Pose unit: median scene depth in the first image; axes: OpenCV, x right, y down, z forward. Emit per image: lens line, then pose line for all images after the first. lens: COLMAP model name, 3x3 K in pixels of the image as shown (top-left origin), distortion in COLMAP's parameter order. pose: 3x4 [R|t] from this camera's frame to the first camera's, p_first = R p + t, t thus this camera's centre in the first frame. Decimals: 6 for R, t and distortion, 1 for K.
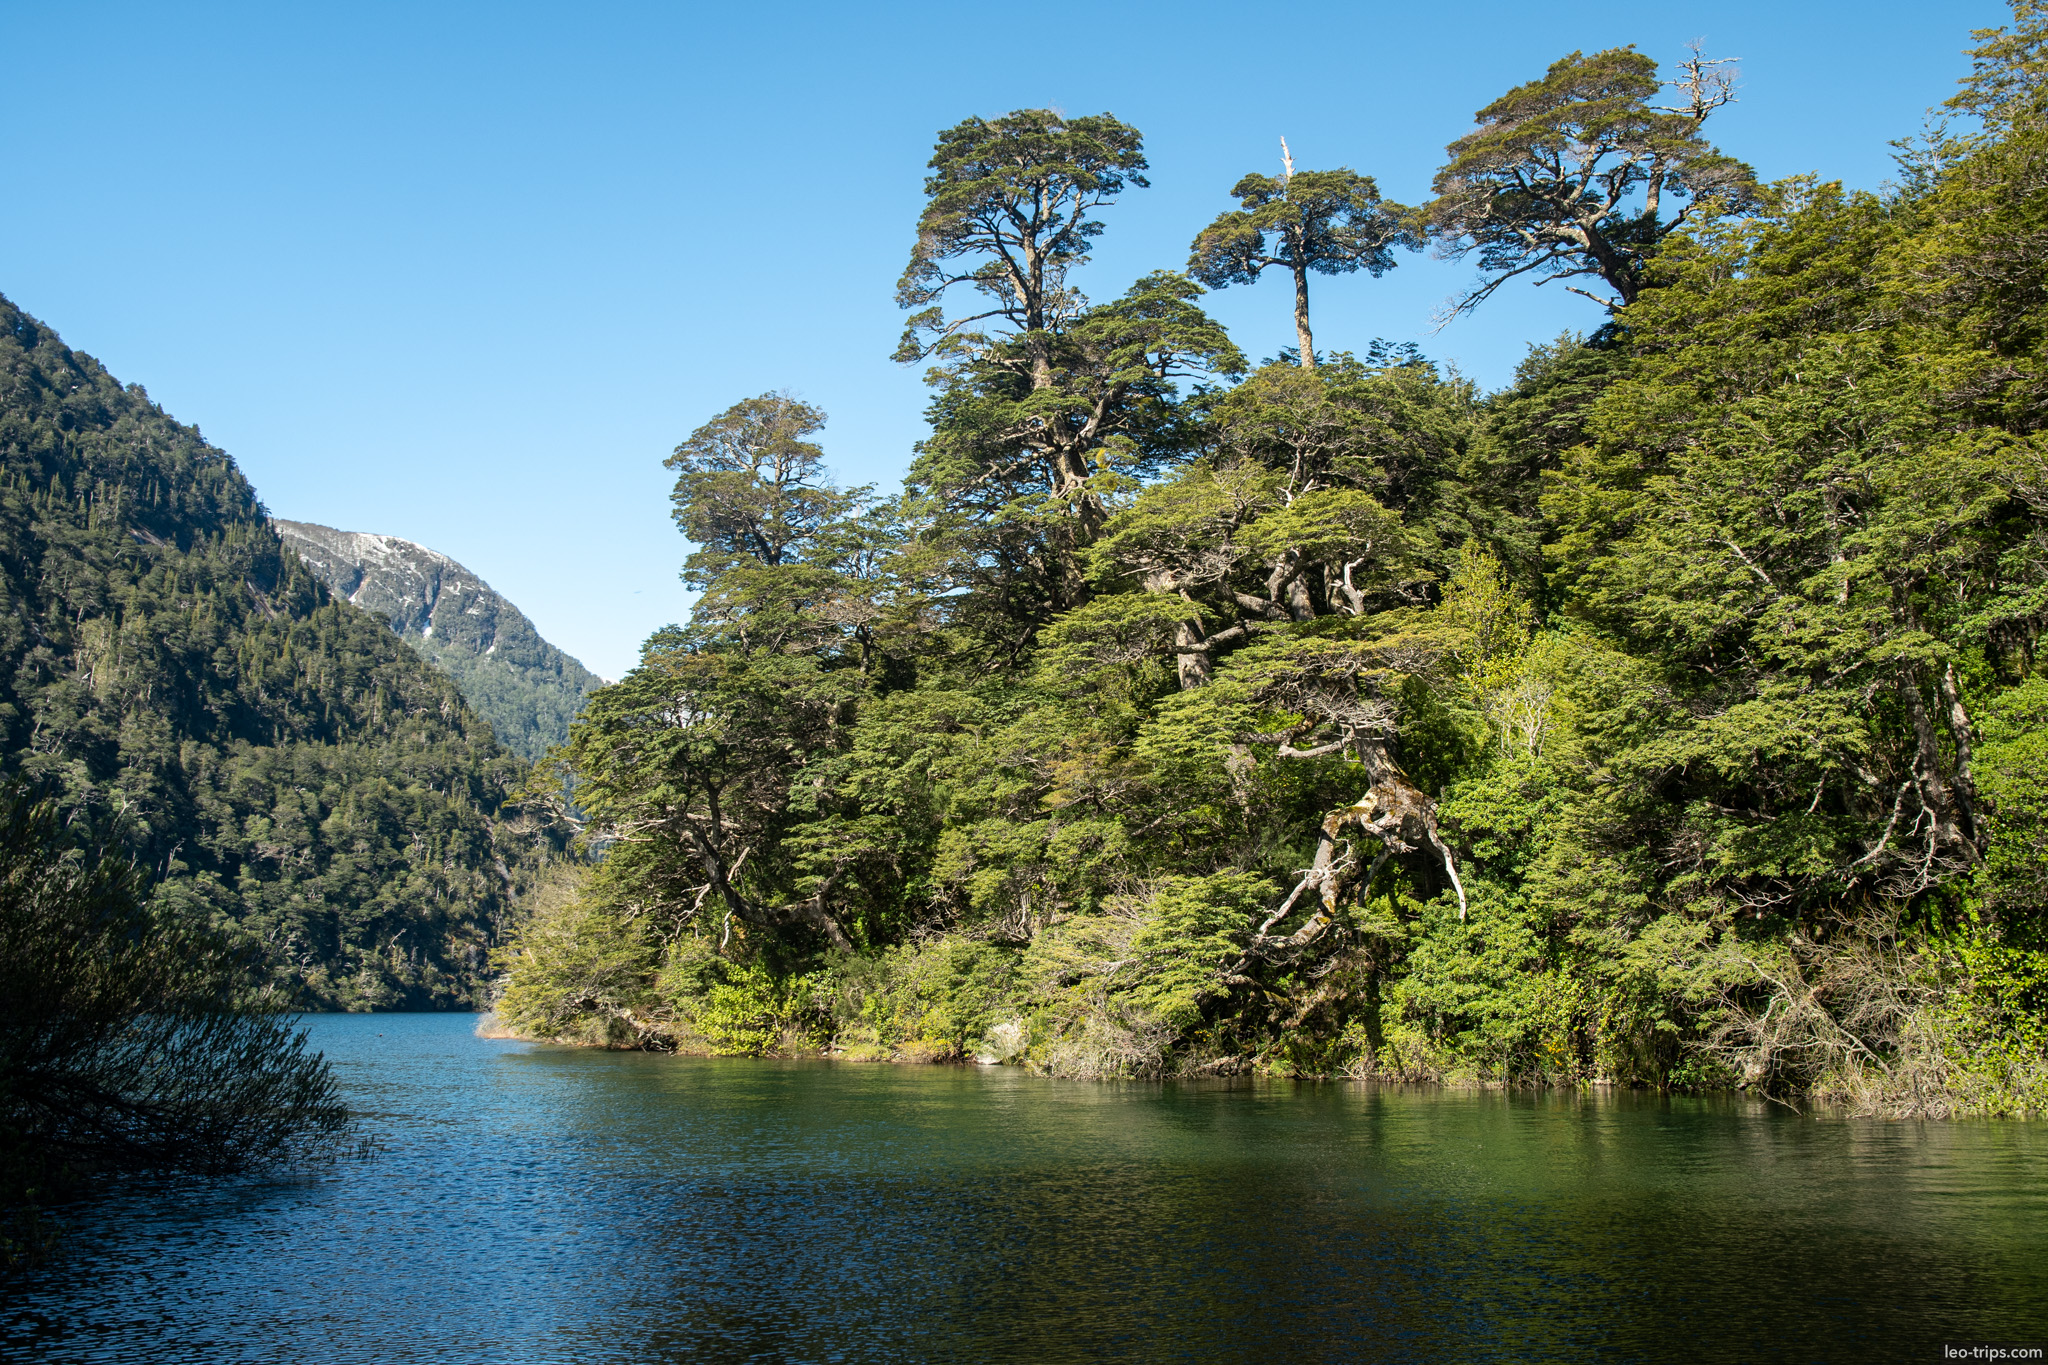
lens RADIAL K [[1978.8, 0, 1027.3], [0, 1978.8, 651.3], [0, 0, 1]] dist [0.000142, 0.150370]
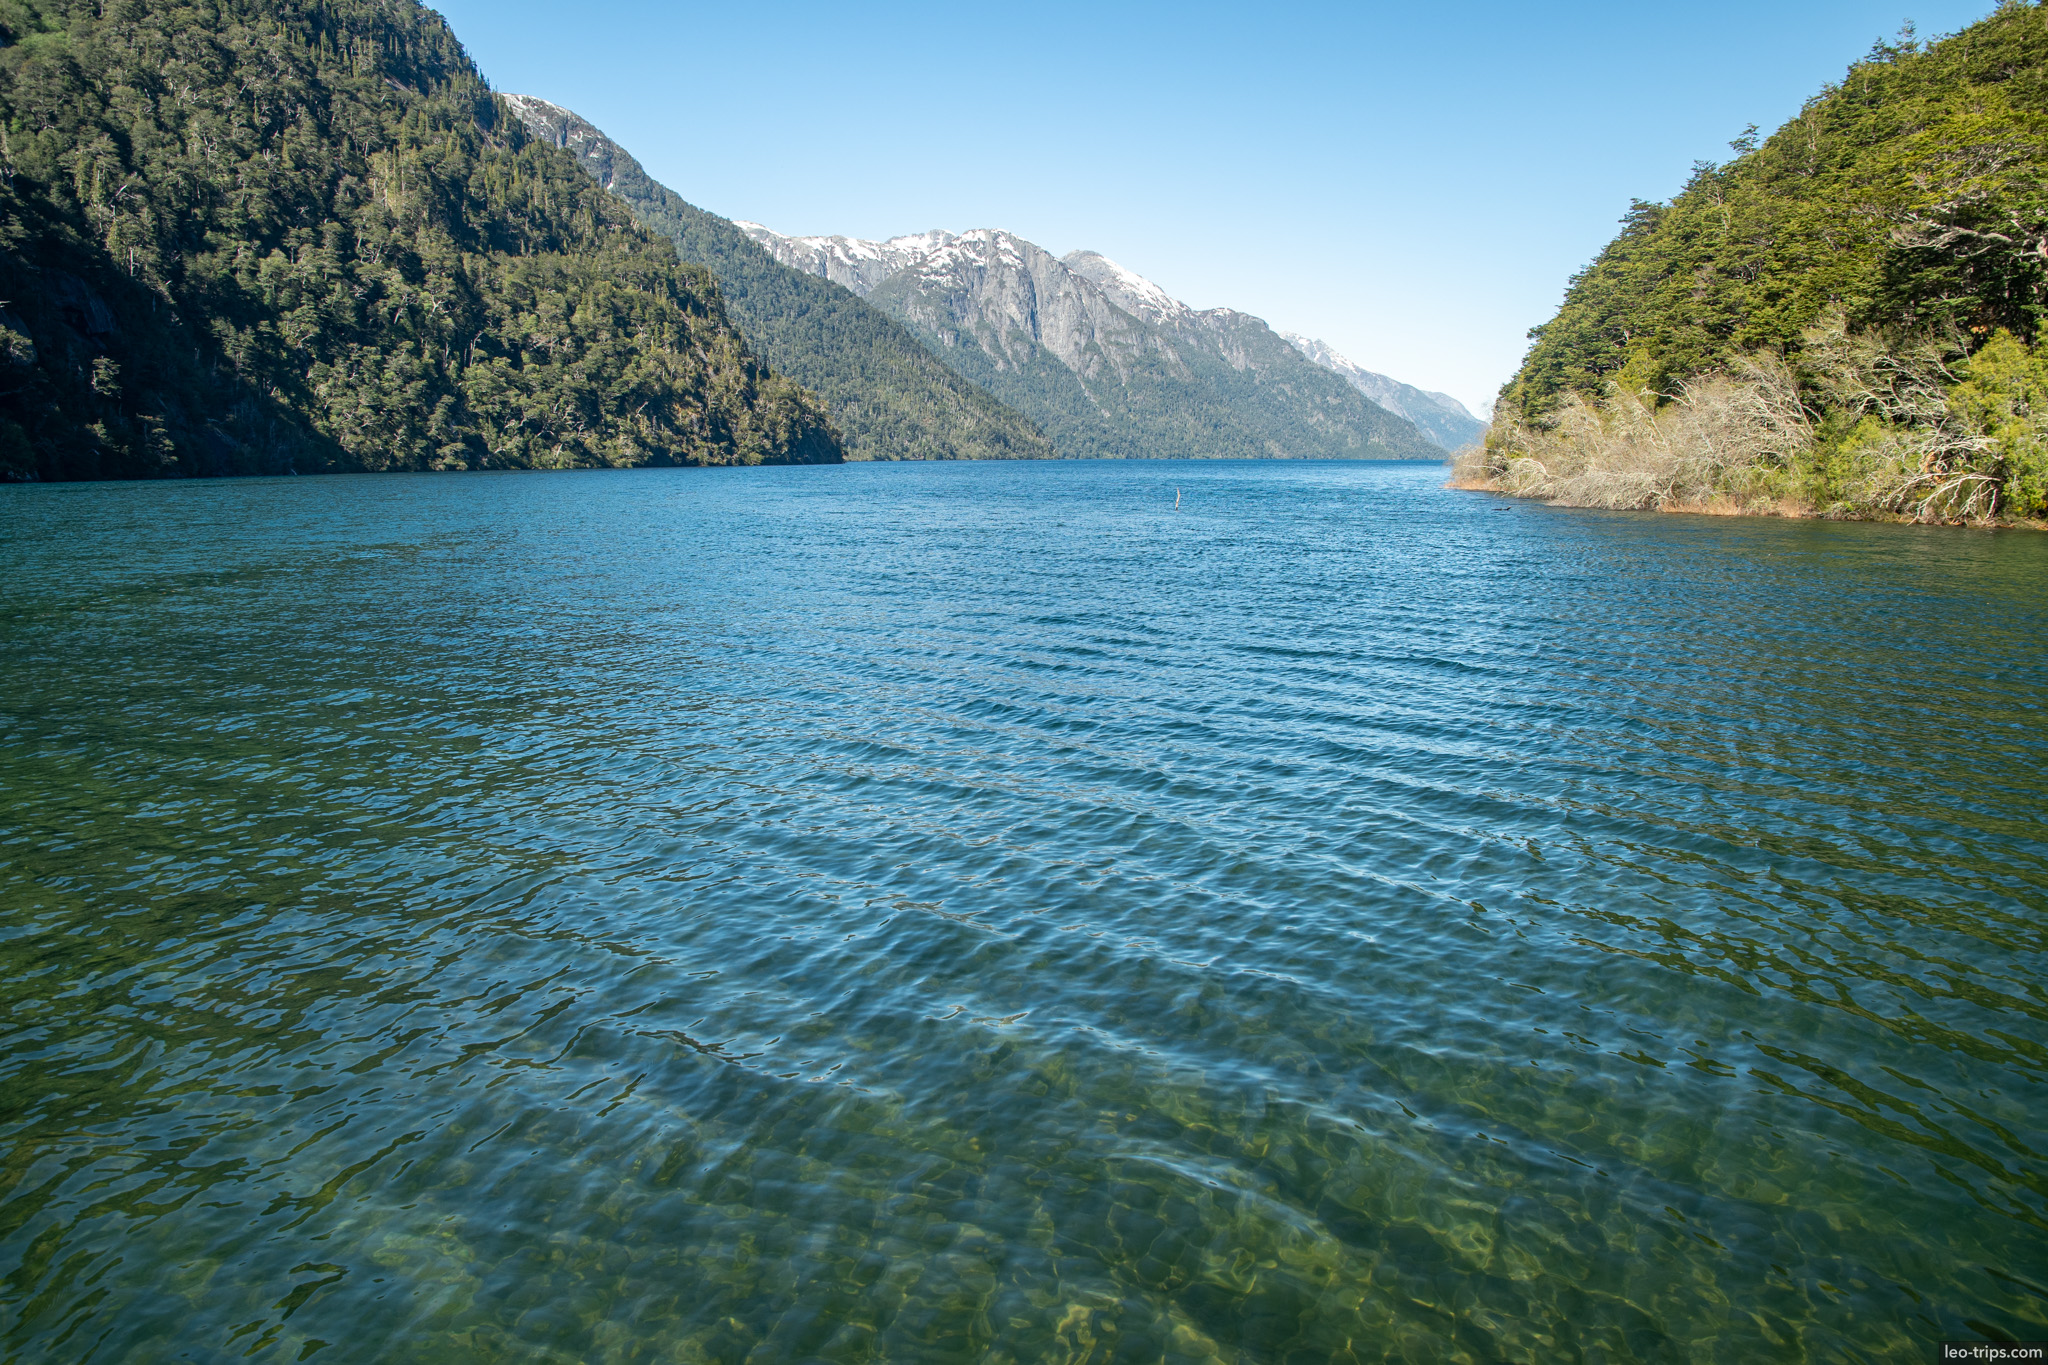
lens RADIAL K [[1462.0, 0, 1024.0], [0, 1462.0, 682.5], [0, 0, 1]] dist [-0.129888, 0.073672]
pose [[0.999687, -0.013226, 0.021223, -0.092089], [0.005589, 0.945384, 0.325910, 0.011109], [-0.024374, -0.325690, 0.945162, 0.069048]]
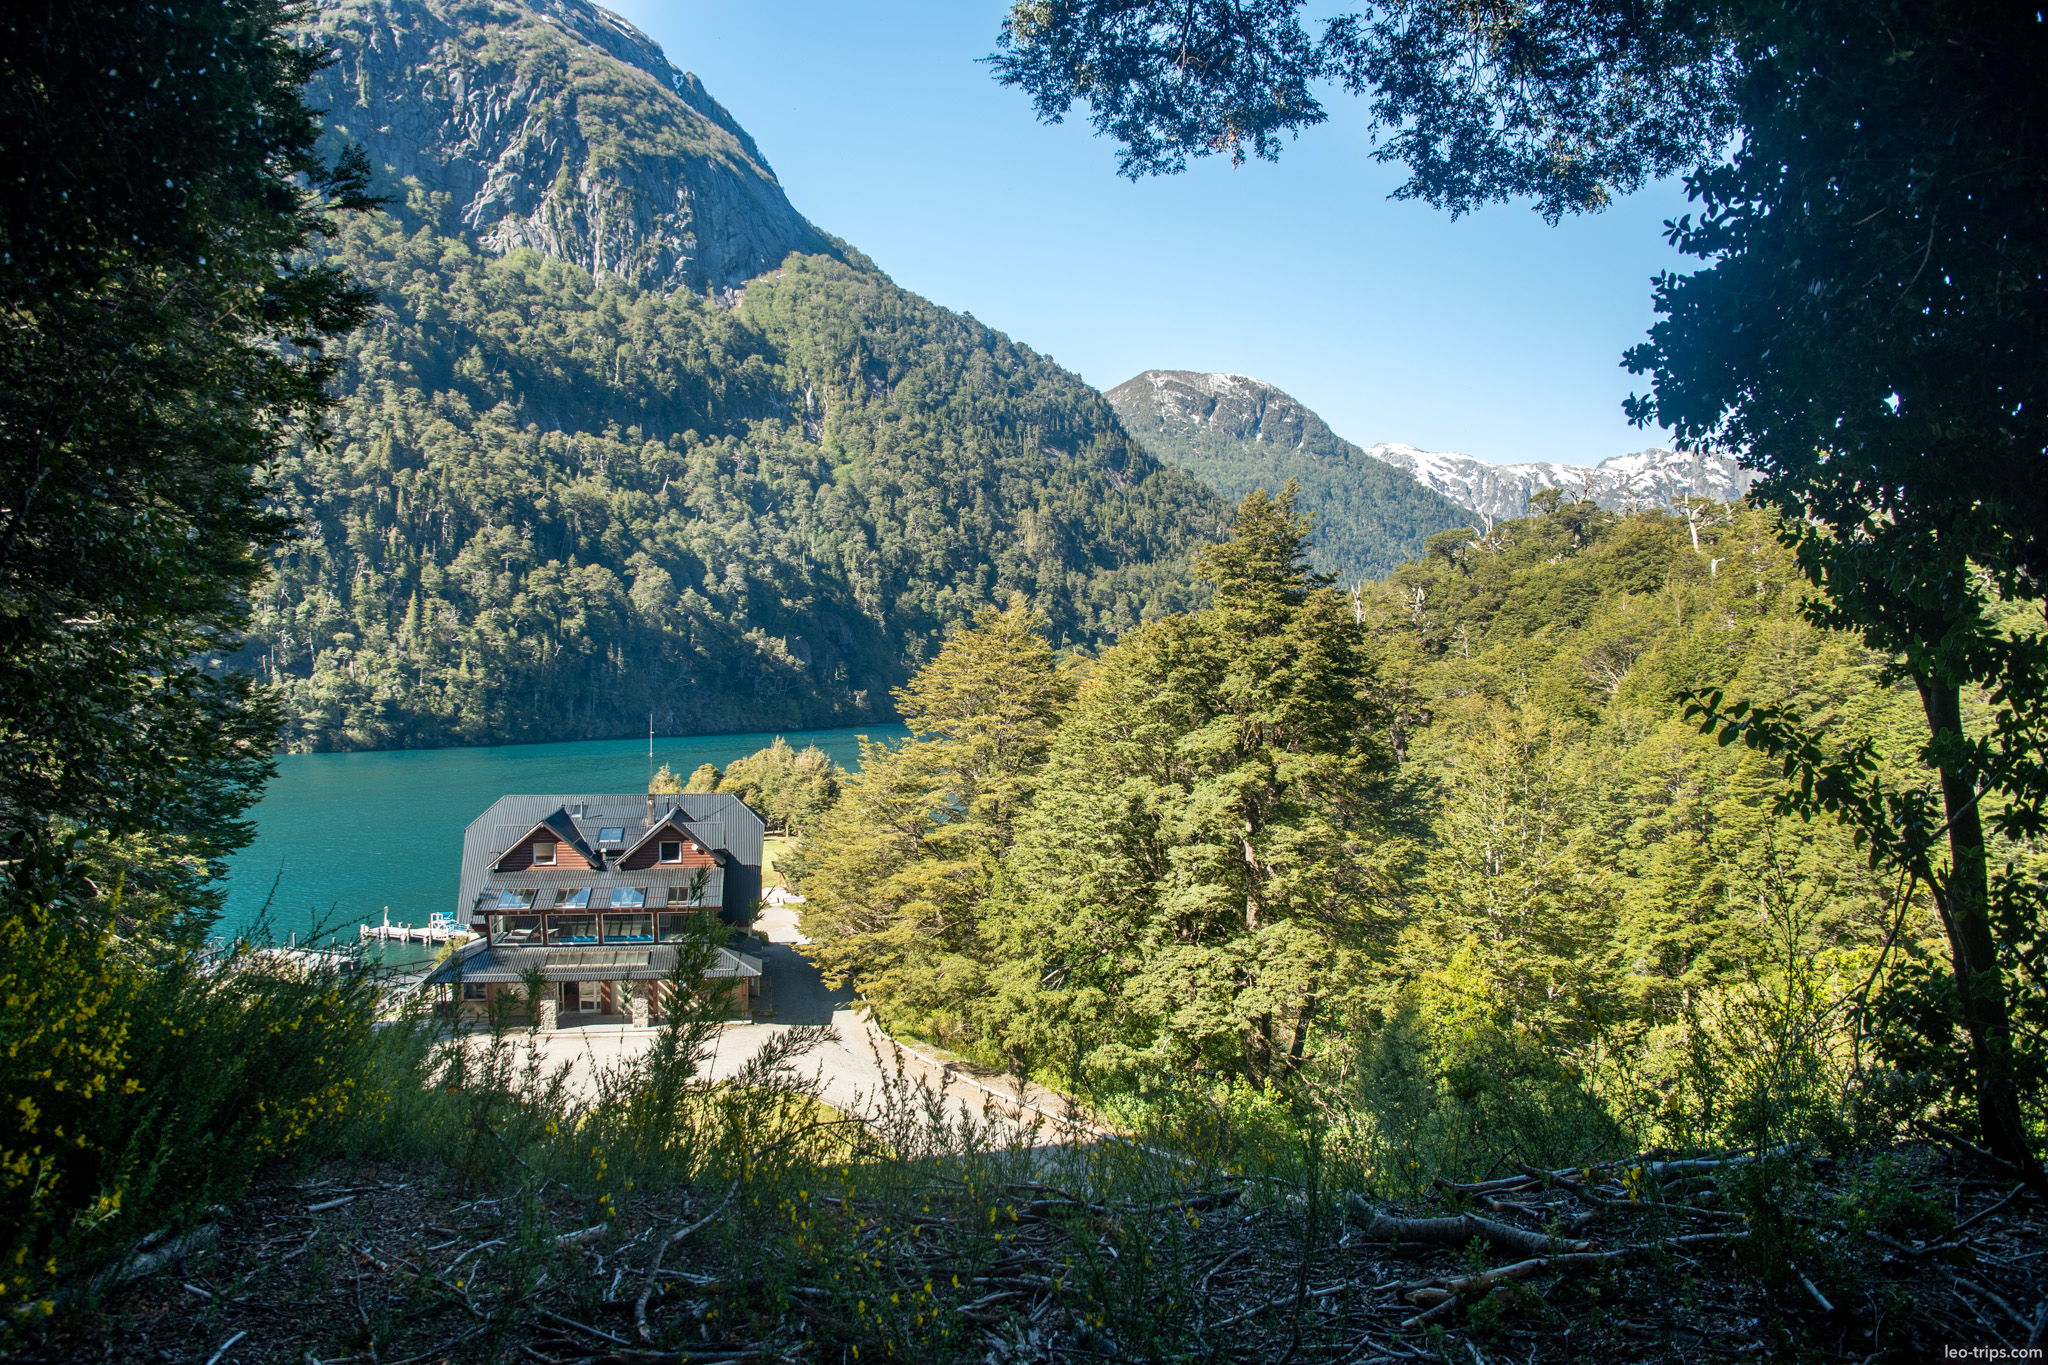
lens RADIAL K [[1462.0, 0, 1024.0], [0, 1462.0, 682.5], [0, 0, 1]] dist [-0.129888, 0.073672]
pose [[0.883360, 0.005269, -0.468665, 0.188267], [0.083676, 0.982099, 0.168757, -0.086628], [0.461165, -0.188289, 0.867107, -0.251278]]
